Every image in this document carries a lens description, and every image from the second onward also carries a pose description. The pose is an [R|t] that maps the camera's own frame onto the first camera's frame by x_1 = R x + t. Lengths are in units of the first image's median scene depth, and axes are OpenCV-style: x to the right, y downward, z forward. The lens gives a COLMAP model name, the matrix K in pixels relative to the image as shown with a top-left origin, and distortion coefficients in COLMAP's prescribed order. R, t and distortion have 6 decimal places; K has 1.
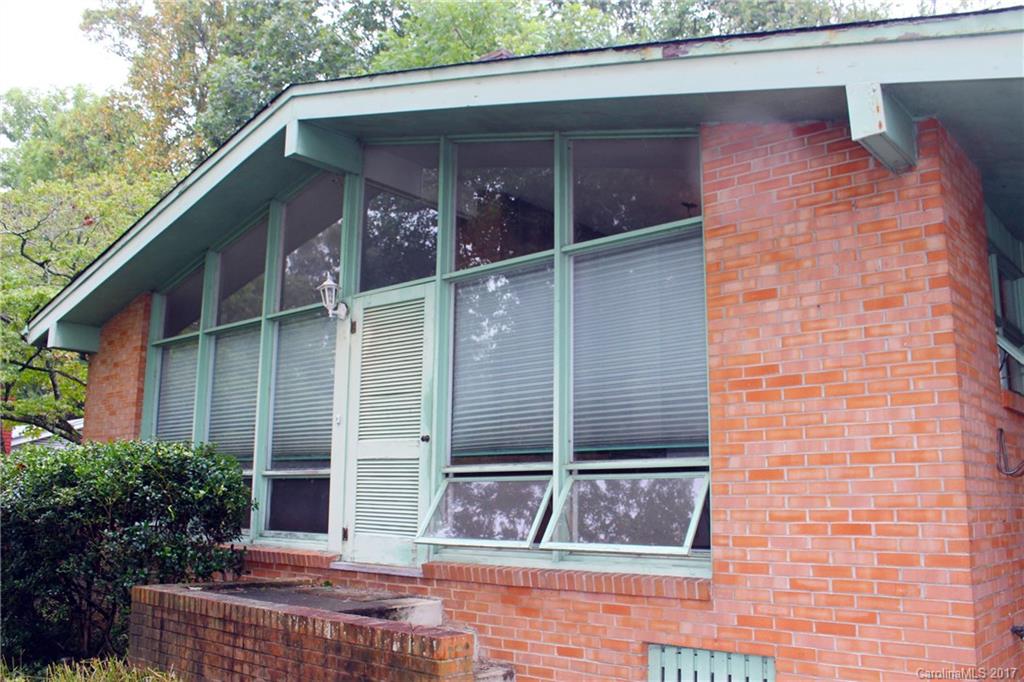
lens RADIAL K [[906.7, 0, 512.0], [0, 906.7, 341.0], [0, 0, 1]] dist [-0.103006, 0.011303]
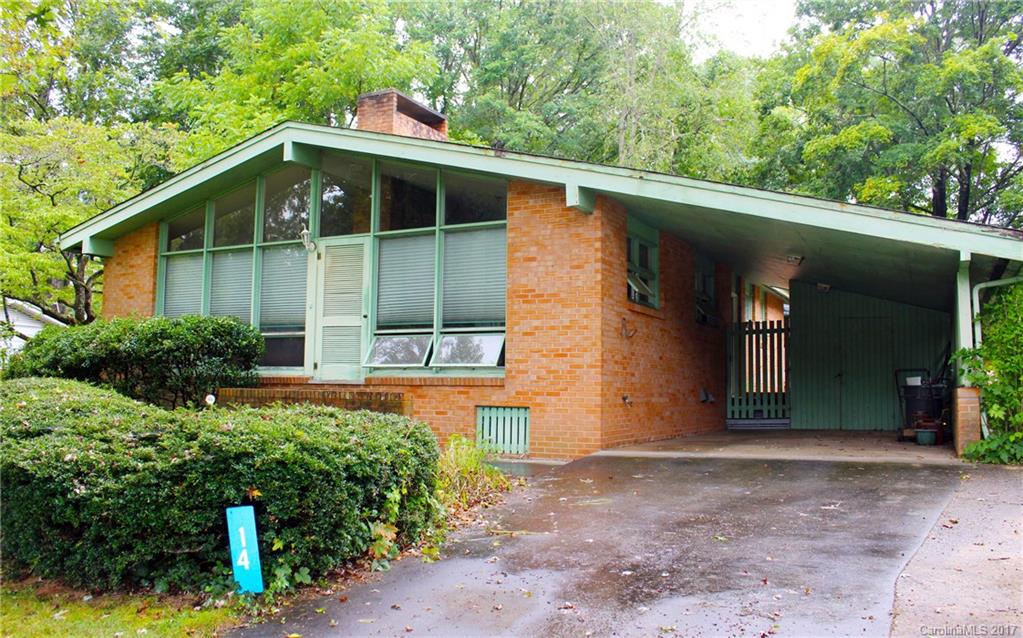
lens RADIAL K [[888.7, 0, 511.5], [0, 888.7, 319.0], [0, 0, 1]] dist [-0.132837, 0.013320]
pose [[0.971897, 0.020146, 0.234541, -0.311072], [-0.044227, 0.994216, 0.097871, -0.118524], [-0.231213, -0.105494, 0.967167, -1.246448]]
